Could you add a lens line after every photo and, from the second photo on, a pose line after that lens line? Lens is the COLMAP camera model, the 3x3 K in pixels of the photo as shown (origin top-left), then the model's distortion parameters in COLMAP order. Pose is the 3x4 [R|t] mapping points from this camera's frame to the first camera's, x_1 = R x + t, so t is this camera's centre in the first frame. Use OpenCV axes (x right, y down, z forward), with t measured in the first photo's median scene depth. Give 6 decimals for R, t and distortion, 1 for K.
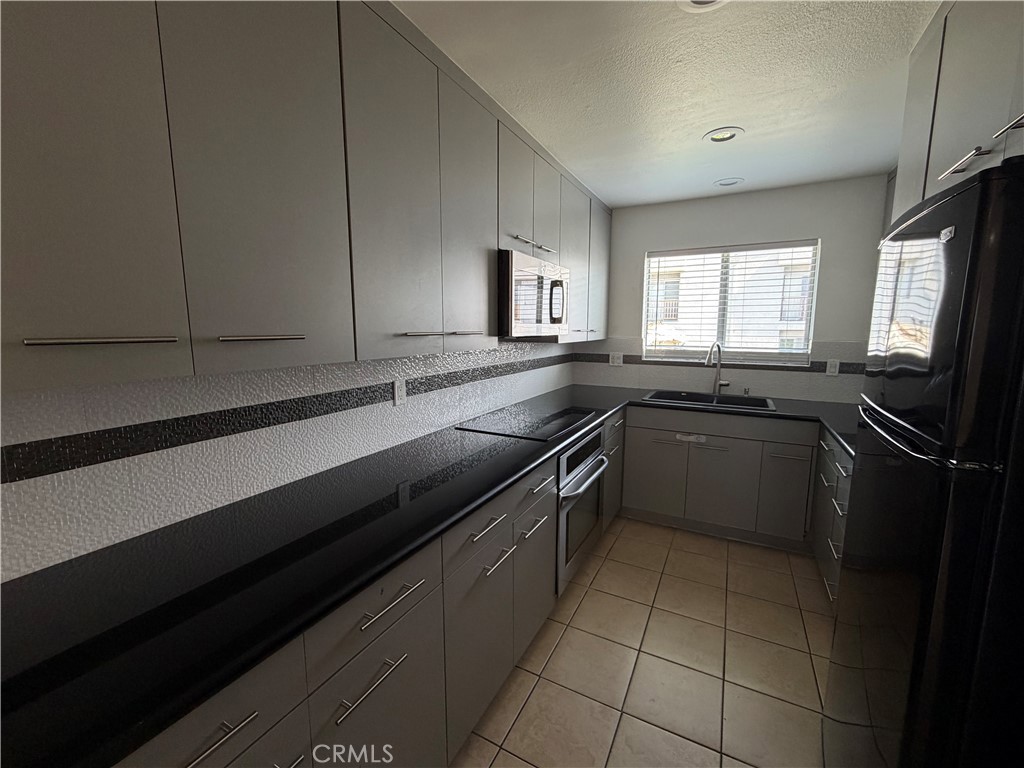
lens RADIAL K [[423.2, 0, 512.0], [0, 423.2, 384.0], [0, 0, 1]] dist [0.000107, 0.000326]
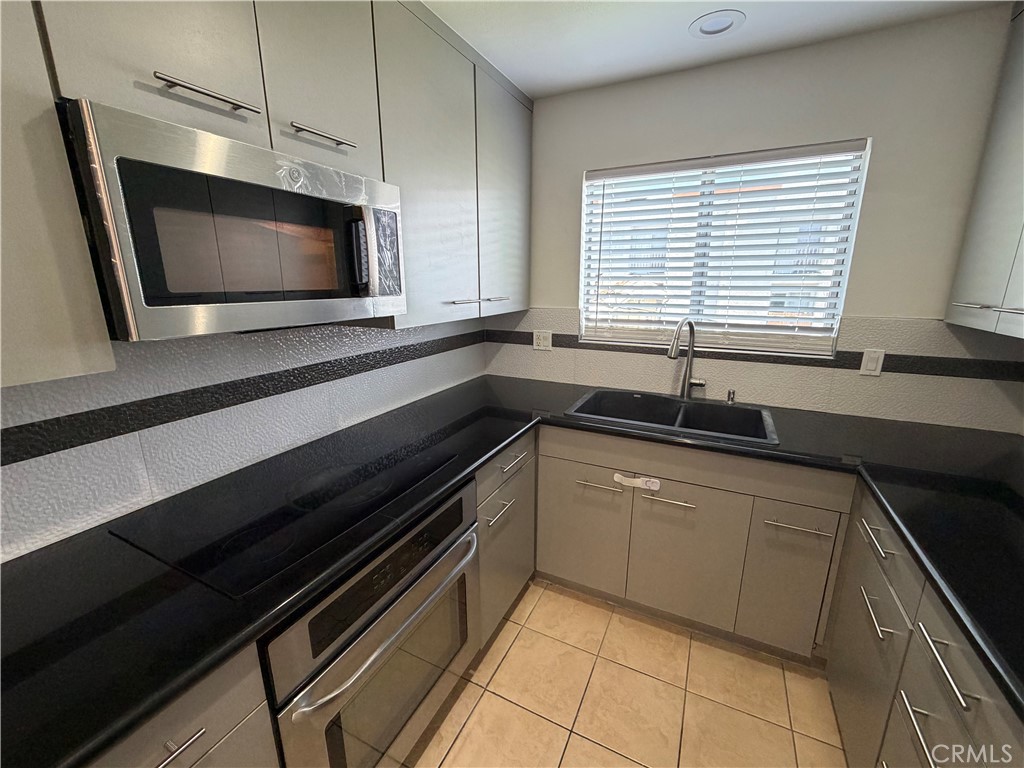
lens RADIAL K [[423.2, 0, 512.0], [0, 423.2, 384.0], [0, 0, 1]] dist [0.000107, 0.000326]
pose [[0.999692, -0.009384, 0.022996, 0.233881], [0.006831, 0.994053, 0.108683, -0.080150], [-0.023879, -0.108492, 0.993810, 0.419525]]
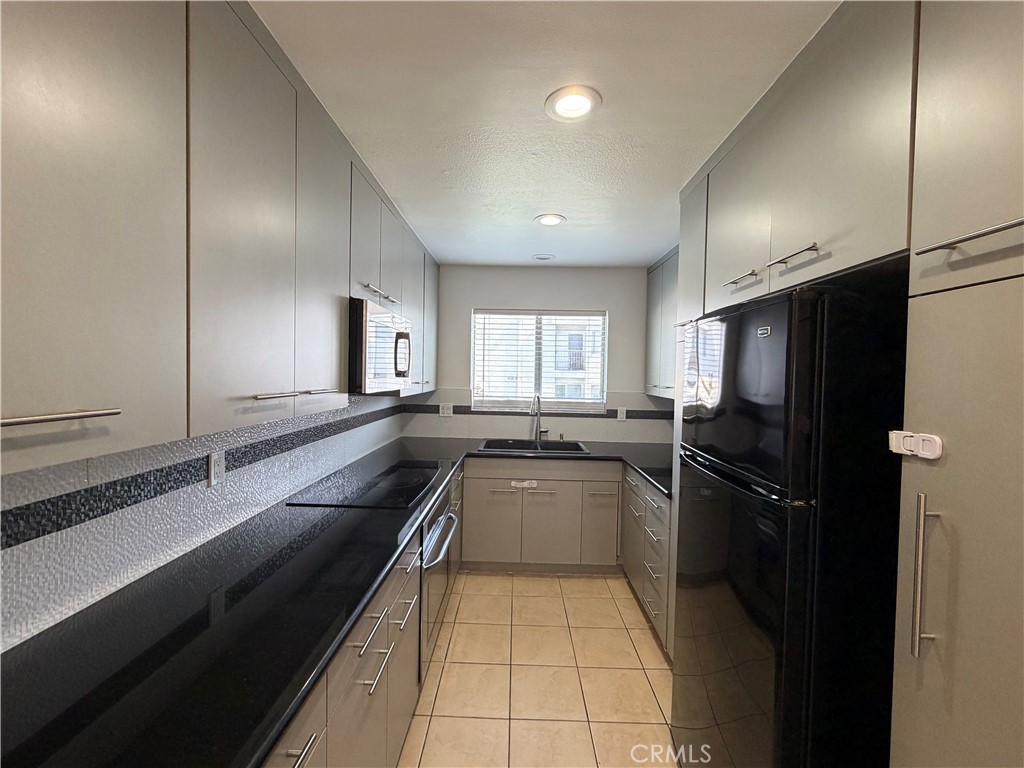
lens RADIAL K [[423.2, 0, 512.0], [0, 423.2, 384.0], [0, 0, 1]] dist [0.000107, 0.000326]
pose [[0.890511, 0.005646, 0.454926, -0.091970], [0.041373, 0.994775, -0.093333, -0.025115], [-0.453076, 0.101935, 0.885625, 0.045021]]
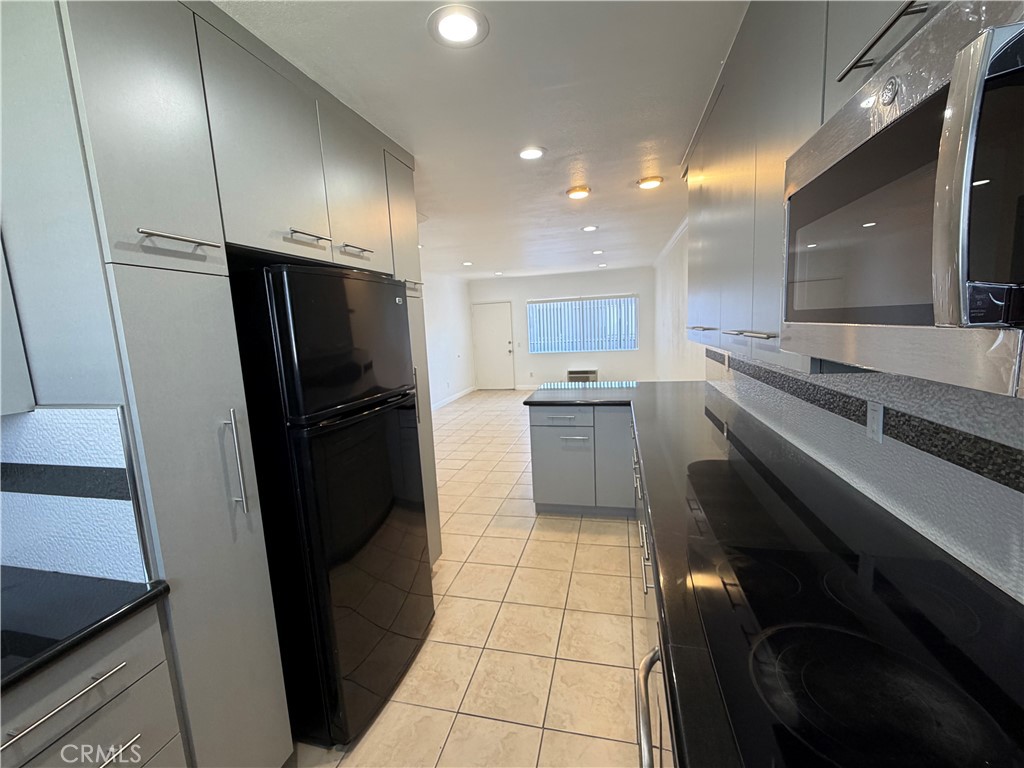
lens RADIAL K [[423.2, 0, 512.0], [0, 423.2, 384.0], [0, 0, 1]] dist [0.000107, 0.000326]
pose [[-0.967578, 0.084153, -0.238143, 0.067856], [0.018848, 0.964291, 0.264172, -0.090639], [0.251870, 0.251118, -0.934613, 0.591548]]
